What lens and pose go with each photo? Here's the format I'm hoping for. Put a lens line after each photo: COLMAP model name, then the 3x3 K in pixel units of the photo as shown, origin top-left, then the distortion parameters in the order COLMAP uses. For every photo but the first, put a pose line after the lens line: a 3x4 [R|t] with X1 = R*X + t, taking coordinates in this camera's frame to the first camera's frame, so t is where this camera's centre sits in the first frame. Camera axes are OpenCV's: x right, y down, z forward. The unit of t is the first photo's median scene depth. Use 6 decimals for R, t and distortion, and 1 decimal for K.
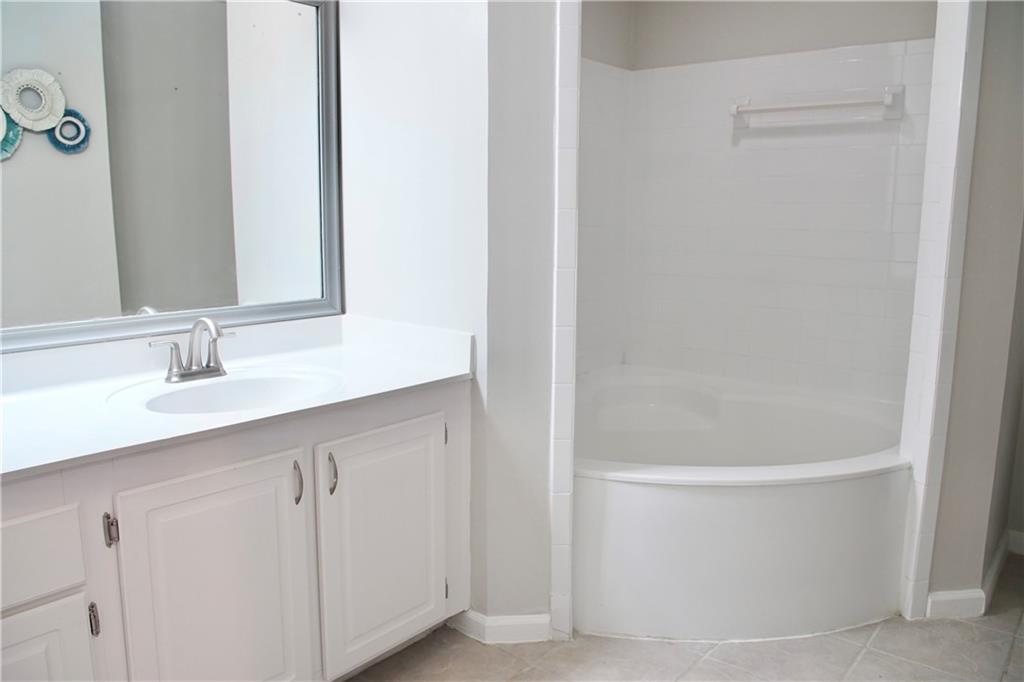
lens RADIAL K [[768.3, 0, 528.4], [0, 768.3, 341.5], [0, 0, 1]] dist [-0.102084, 0.063296]
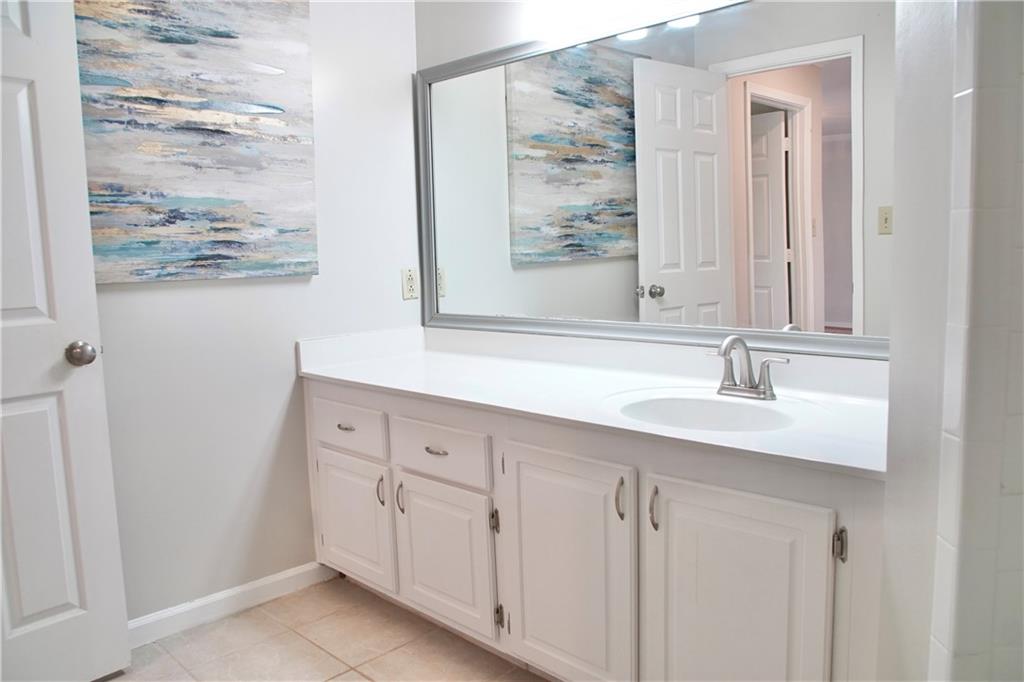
lens RADIAL K [[768.3, 0, 528.4], [0, 768.3, 341.5], [0, 0, 1]] dist [-0.102084, 0.063296]
pose [[-0.064661, 0.118439, -0.990854, 0.383407], [-0.126815, 0.983906, 0.125884, -0.075061], [0.989817, 0.133795, -0.048600, 0.483355]]
